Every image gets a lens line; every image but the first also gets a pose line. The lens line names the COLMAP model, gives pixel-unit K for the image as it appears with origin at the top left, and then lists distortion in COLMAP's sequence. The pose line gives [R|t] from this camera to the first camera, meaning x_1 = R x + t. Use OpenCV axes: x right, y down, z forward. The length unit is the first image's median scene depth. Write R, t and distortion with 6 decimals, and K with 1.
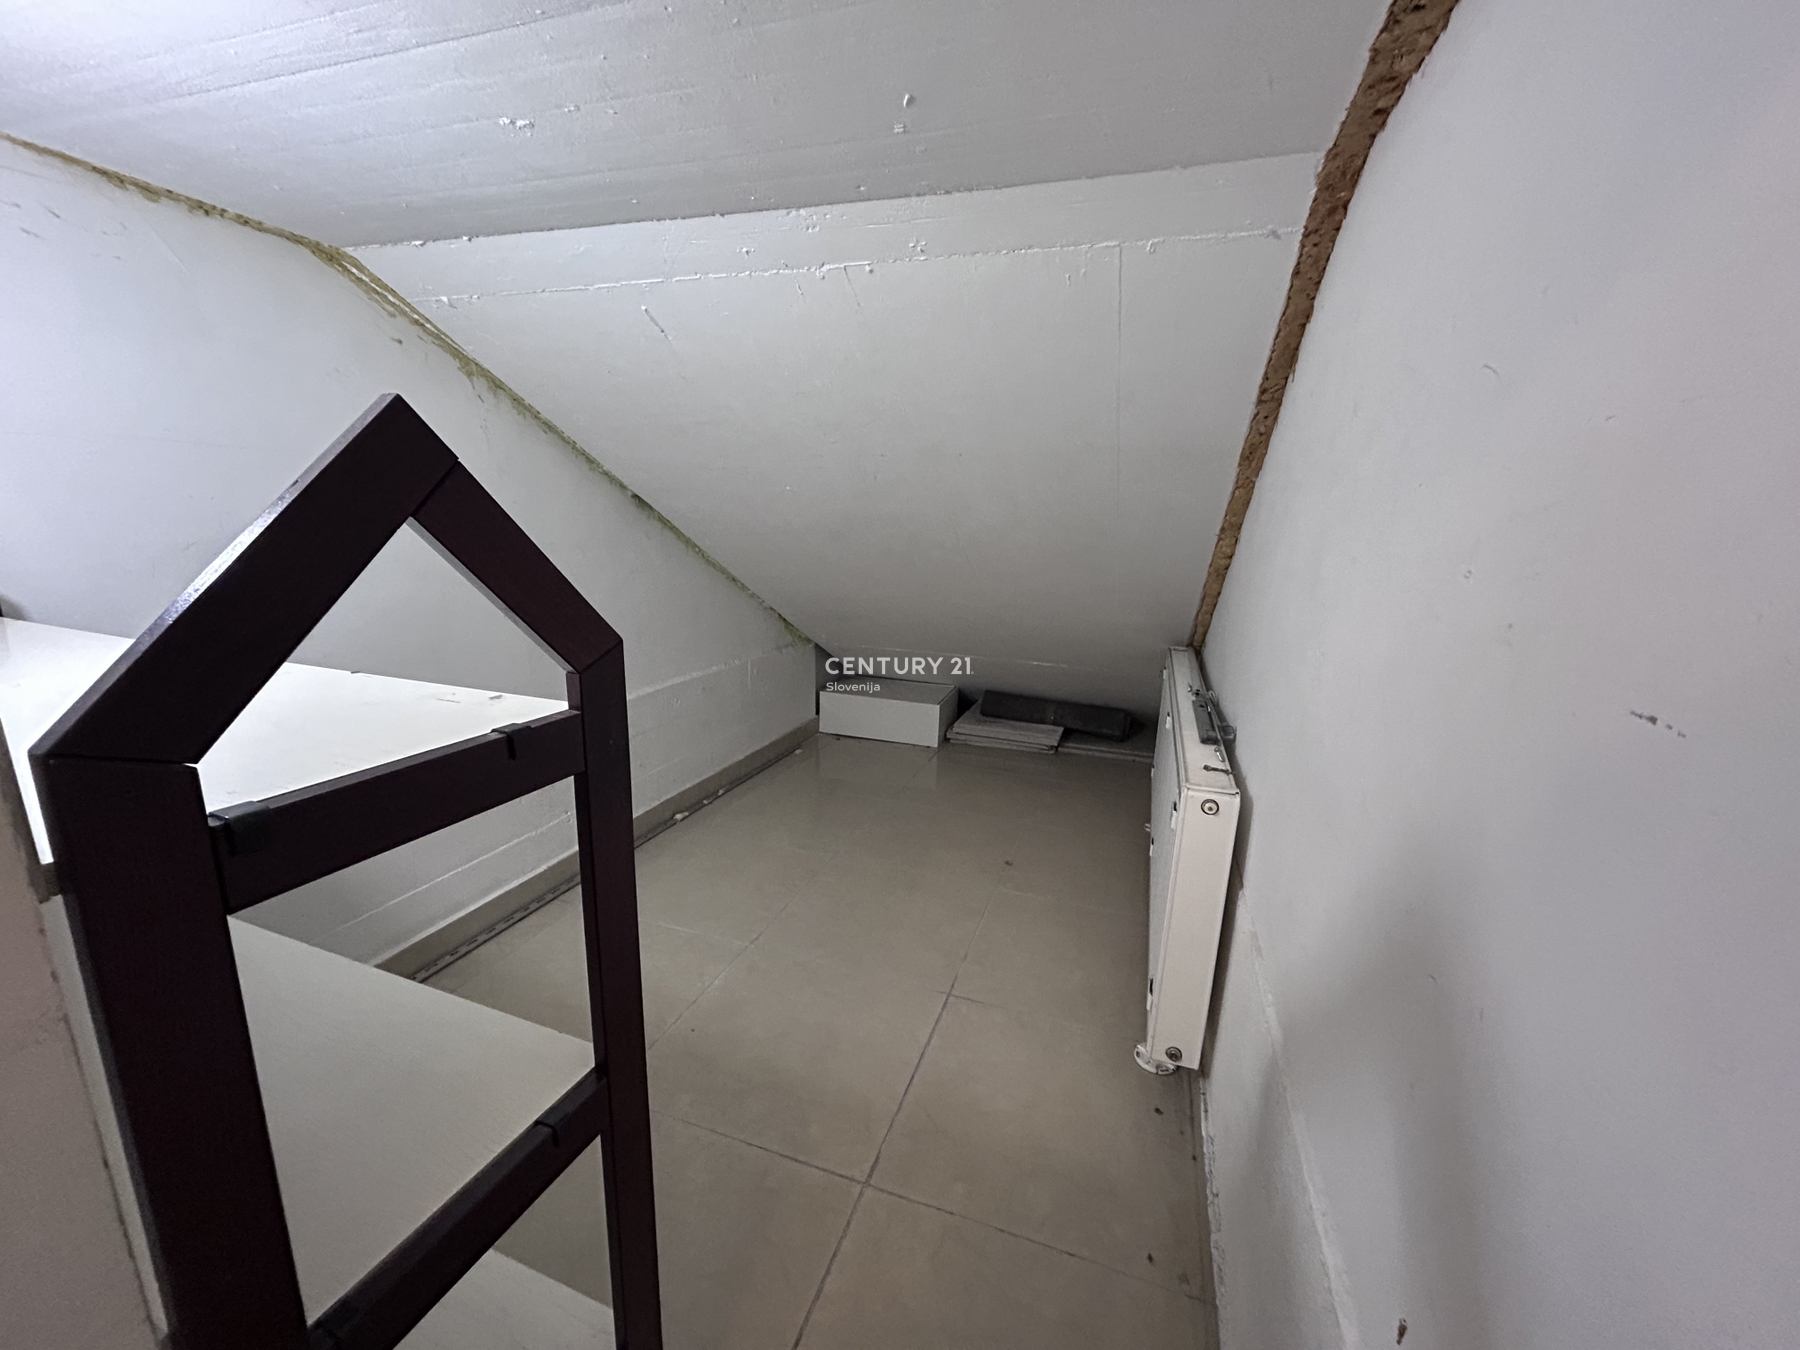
lens RADIAL K [[724.5, 0, 897.7], [0, 724.5, 673.9], [0, 0, 1]] dist [-0.000974, 0.000144]
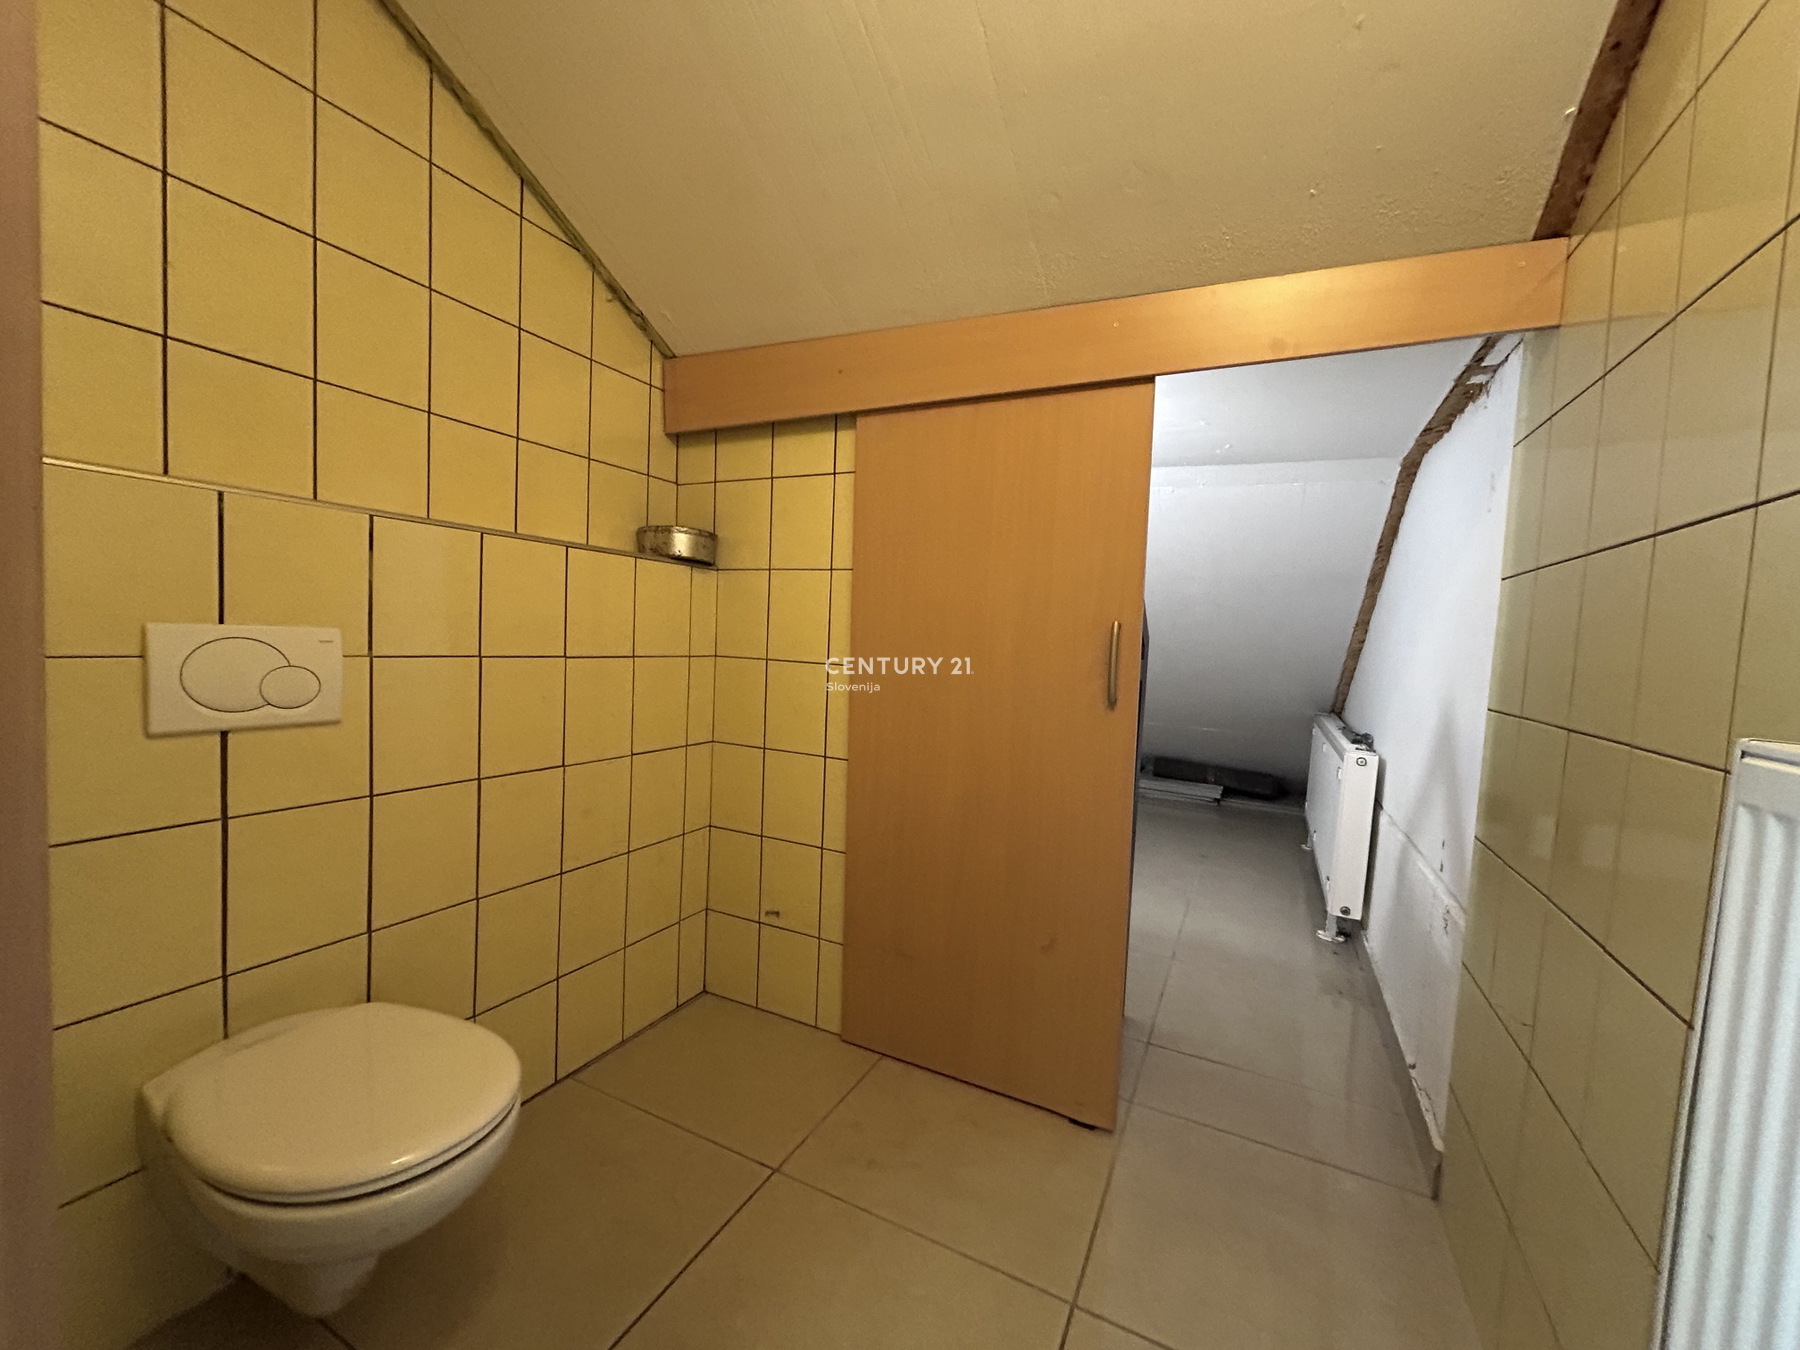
lens RADIAL K [[724.6, 0, 897.9], [0, 724.6, 674.5], [0, 0, 1]] dist [0.000127, -0.000304]
pose [[0.991109, 0.031253, -0.129331, -0.384626], [-0.051835, 0.985919, -0.158985, 0.239878], [0.122541, 0.164276, 0.978773, -0.750150]]
